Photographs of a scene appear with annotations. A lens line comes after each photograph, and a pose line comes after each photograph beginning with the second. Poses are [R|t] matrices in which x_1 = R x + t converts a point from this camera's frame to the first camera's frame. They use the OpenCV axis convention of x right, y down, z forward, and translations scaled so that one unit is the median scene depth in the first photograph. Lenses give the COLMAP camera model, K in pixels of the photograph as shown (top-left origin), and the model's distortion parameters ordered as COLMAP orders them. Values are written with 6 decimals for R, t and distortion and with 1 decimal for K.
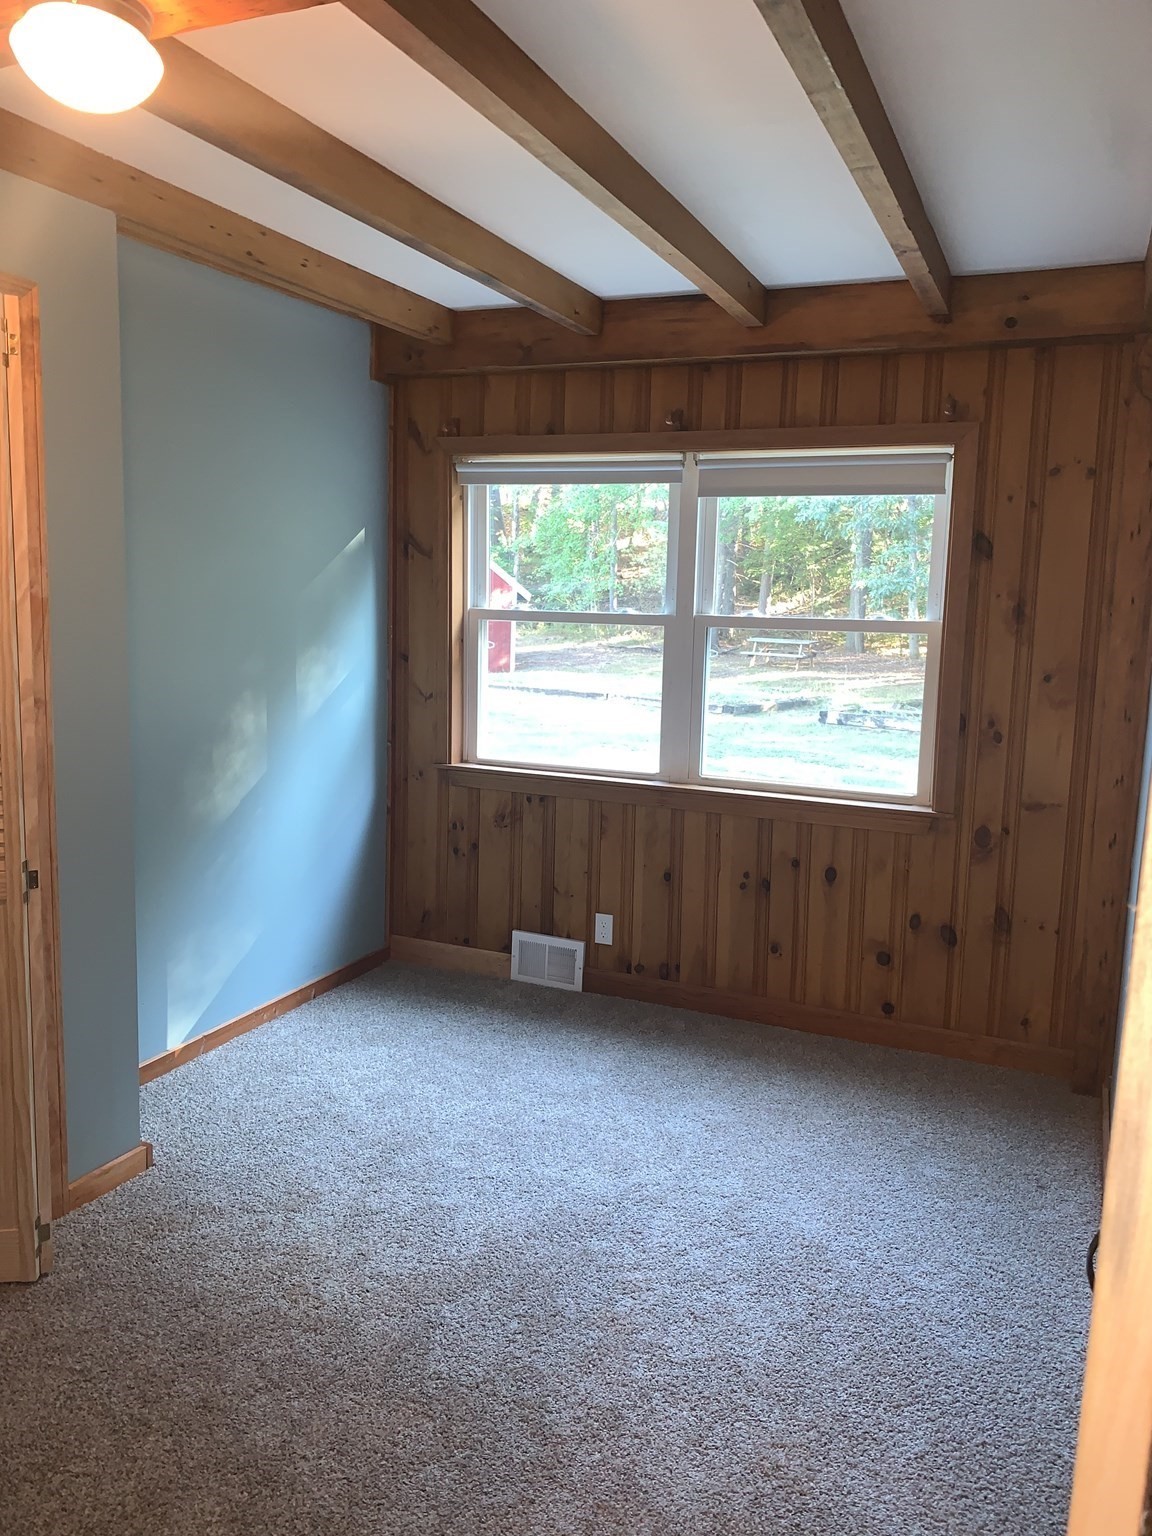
lens RADIAL K [[1179.3, 0, 576.0], [0, 1179.3, 768.0], [0, 0, 1]] dist [0.049806, -0.097256]
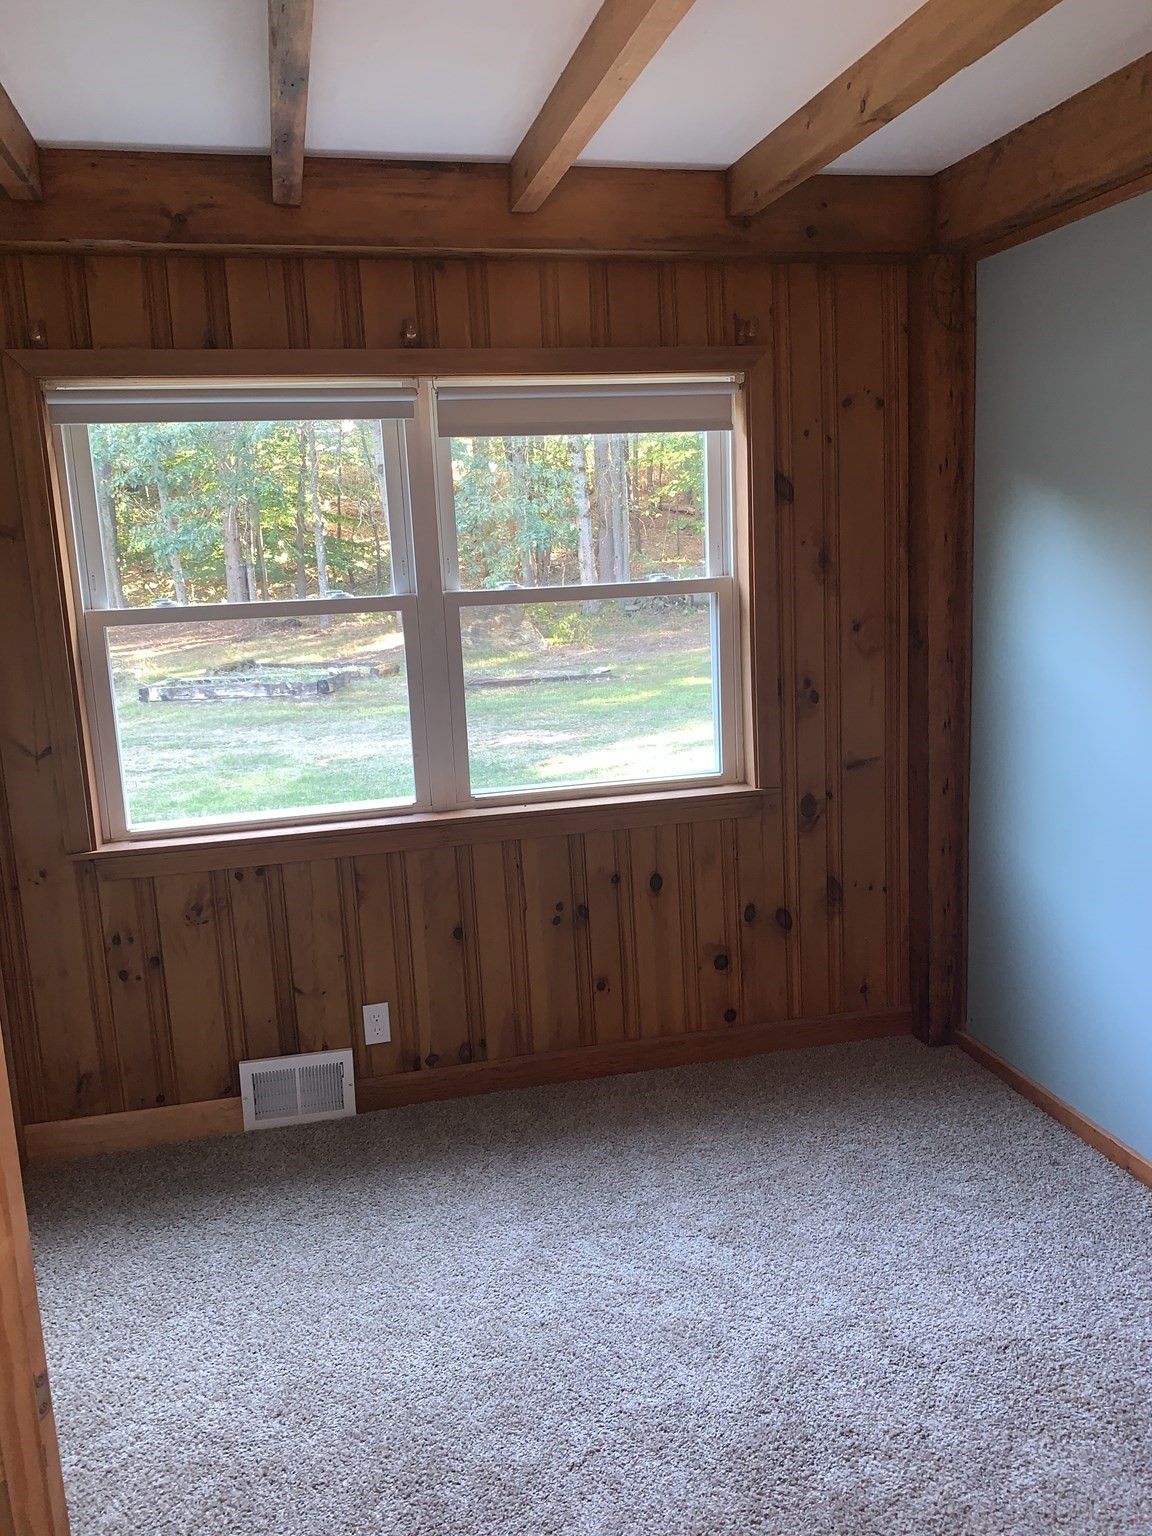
lens RADIAL K [[1183.3, 0, 578.8], [0, 1183.3, 758.6], [0, 0, 1]] dist [0.100167, -0.235925]
pose [[0.791837, -0.170721, 0.586386, -0.304762], [0.154125, 0.984918, 0.078625, -0.071607], [-0.590965, 0.028119, 0.806207, 0.331062]]
